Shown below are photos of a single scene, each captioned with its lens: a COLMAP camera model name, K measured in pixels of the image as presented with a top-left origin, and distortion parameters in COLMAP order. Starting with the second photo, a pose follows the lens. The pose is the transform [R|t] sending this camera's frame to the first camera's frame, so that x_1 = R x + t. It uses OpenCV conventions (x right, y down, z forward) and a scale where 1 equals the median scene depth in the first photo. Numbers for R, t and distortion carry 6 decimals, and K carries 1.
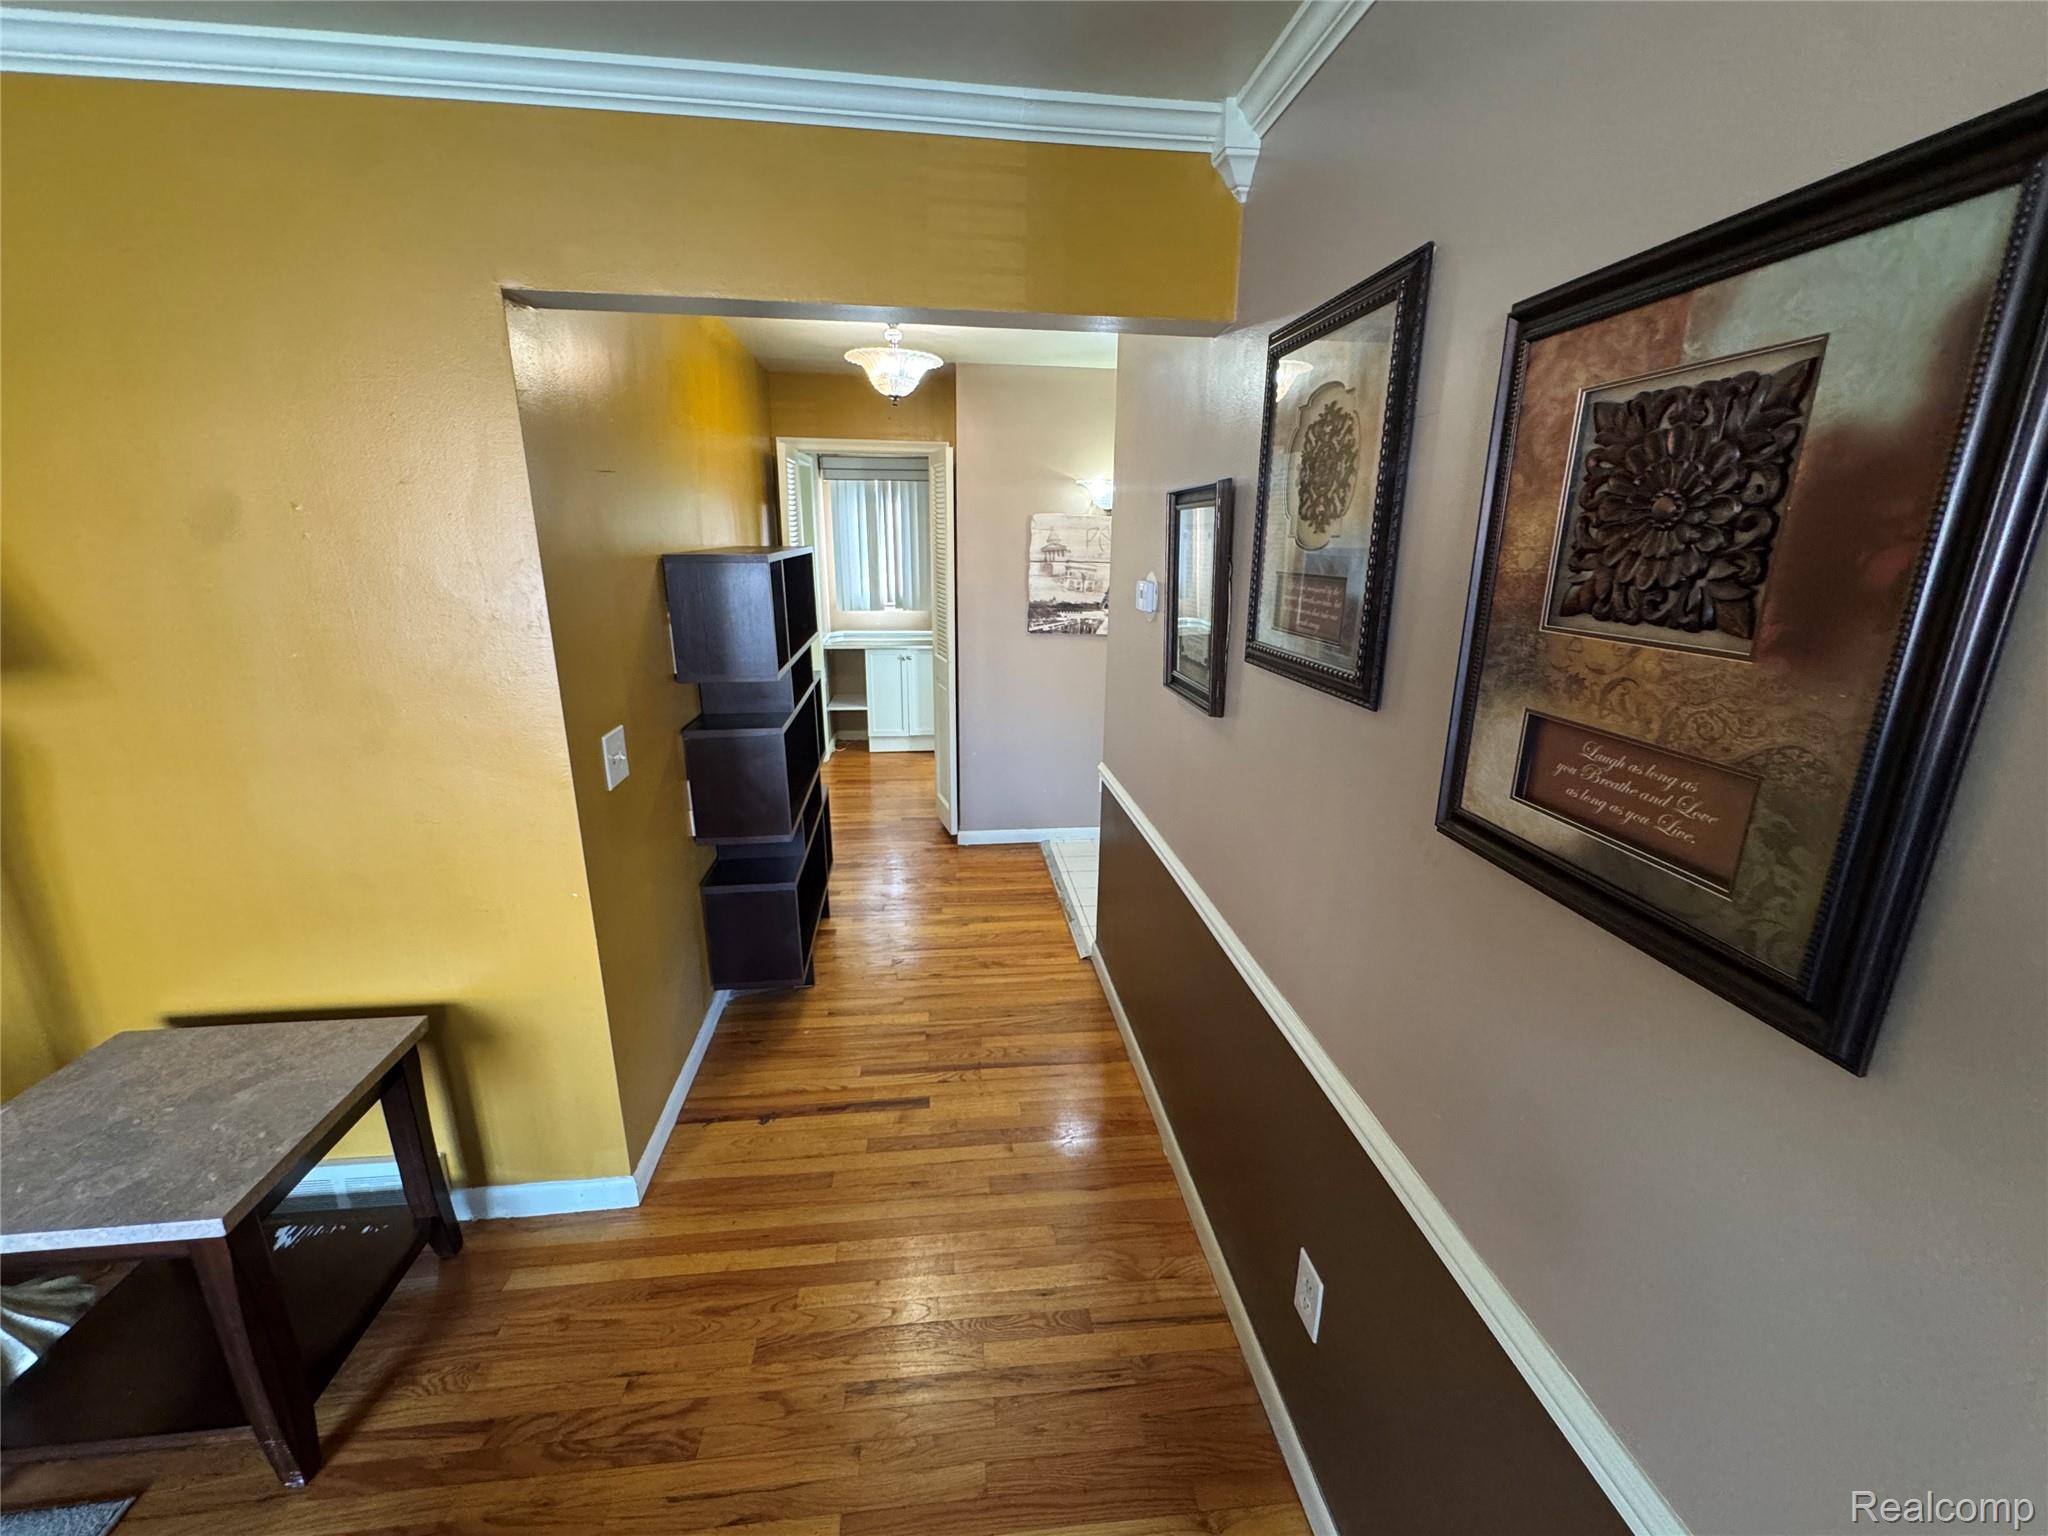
lens RADIAL K [[823.5, 0, 1026.5], [0, 823.5, 761.5], [0, 0, 1]] dist [0.000236, 0.000432]
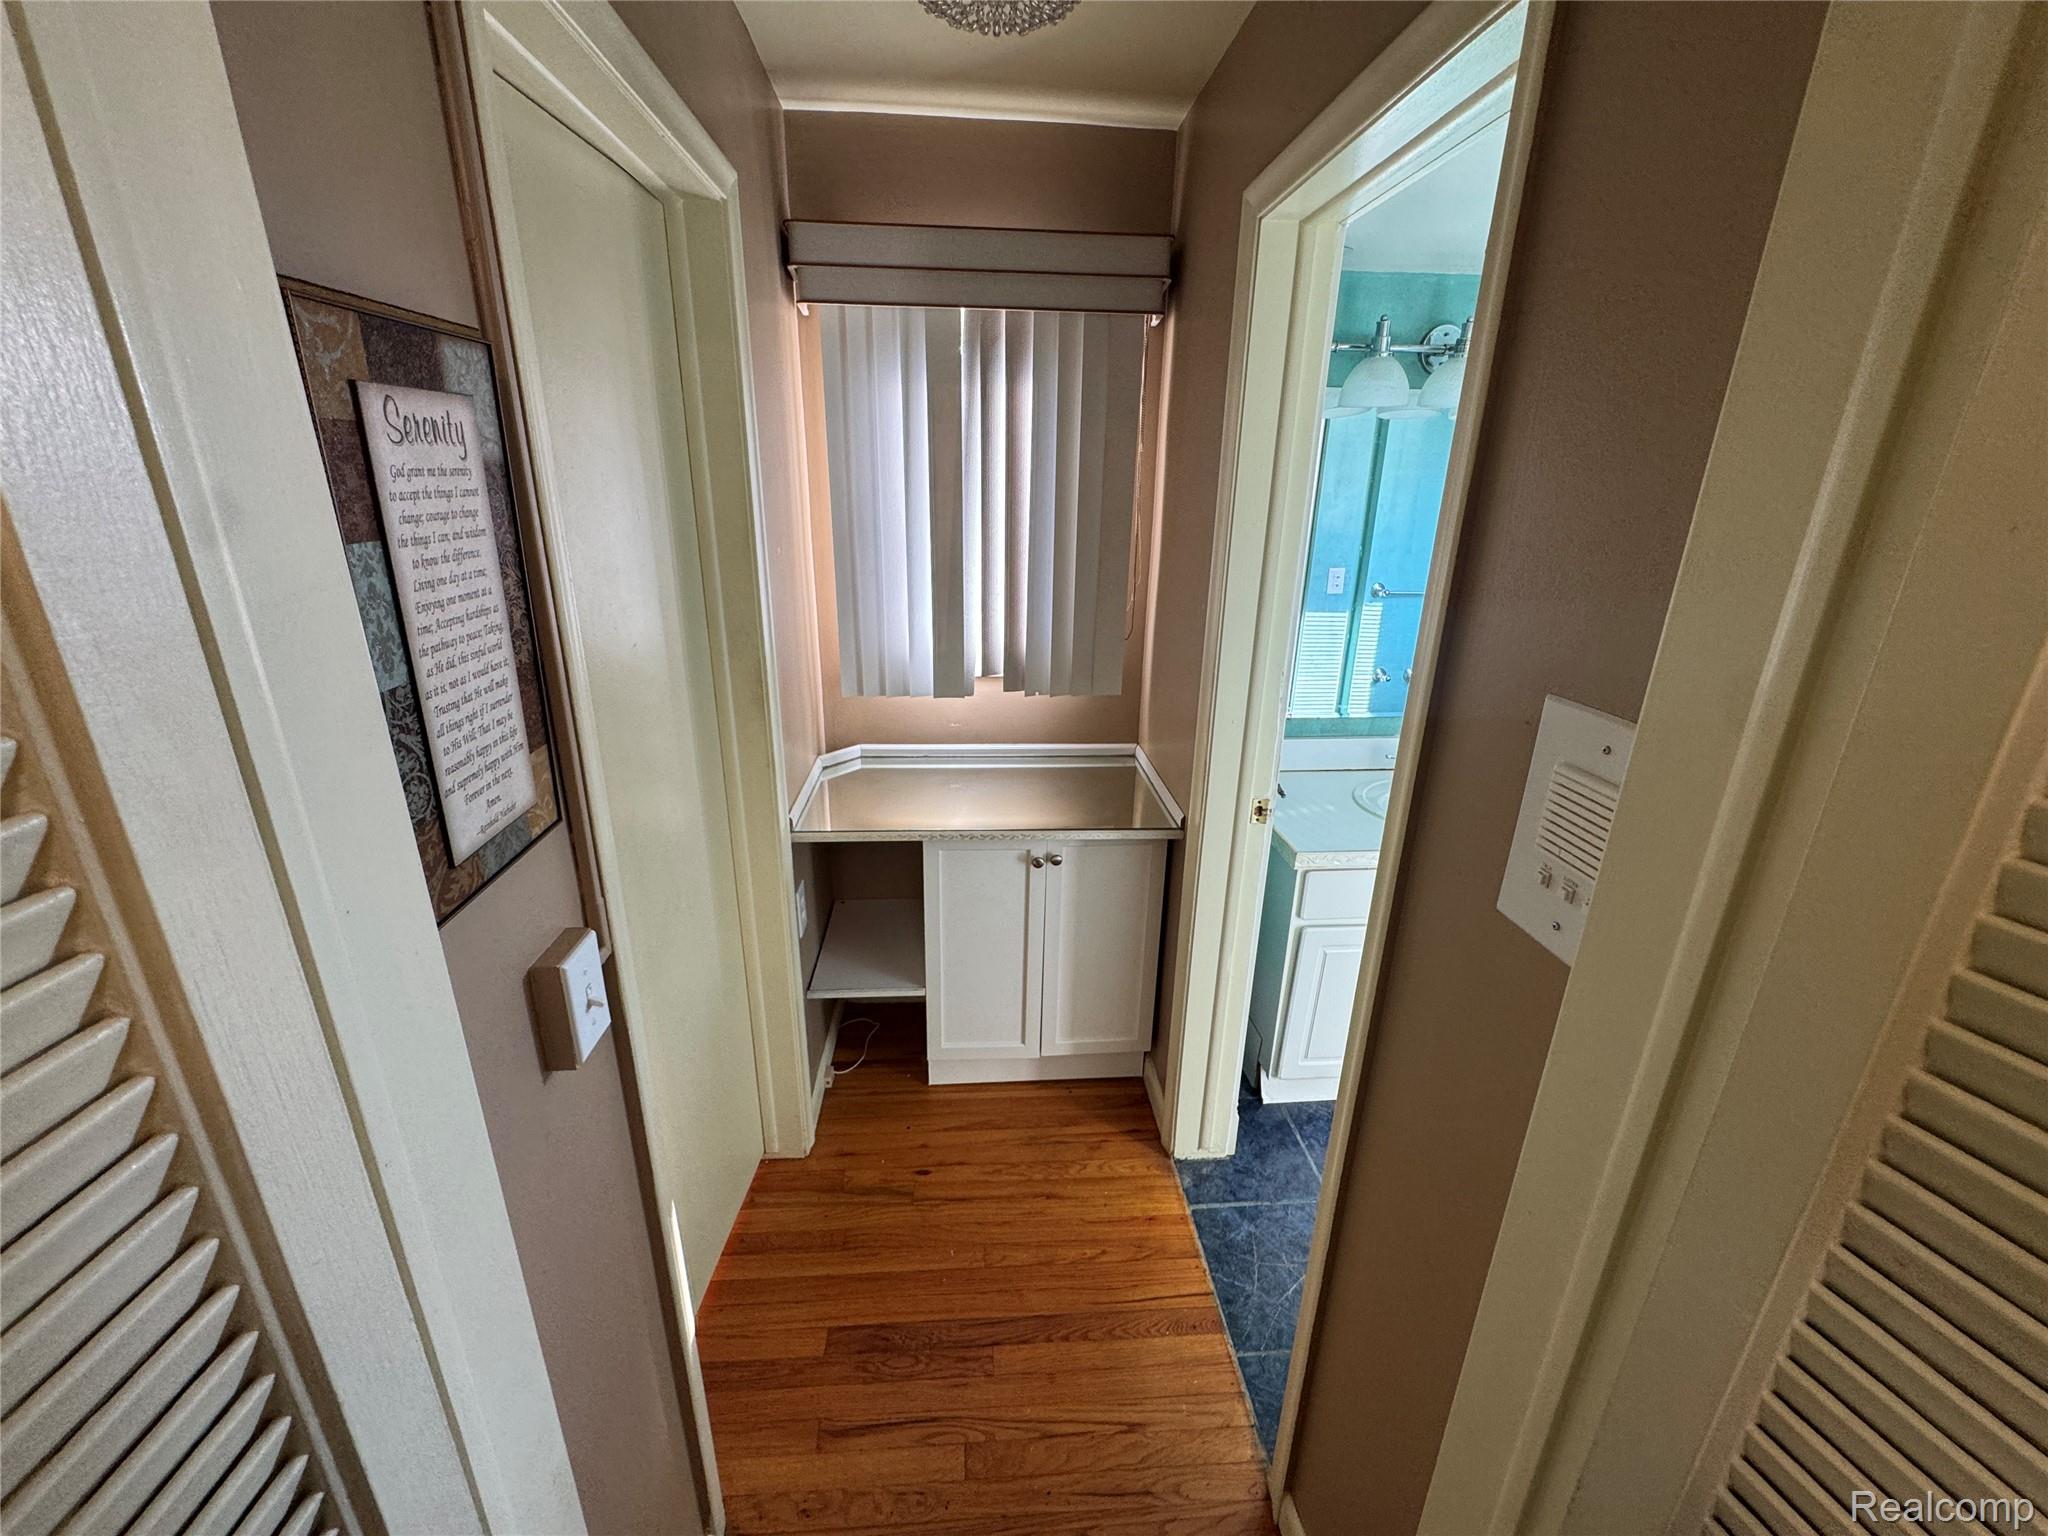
lens RADIAL K [[823.5, 0, 1031.7], [0, 823.5, 767.5], [0, 0, 1]] dist [0.000236, 0.000432]
pose [[0.999365, 0.019663, -0.029702, -0.137059], [-0.017927, 0.998177, 0.057638, -0.175429], [0.030781, -0.057069, 0.997896, 0.644566]]
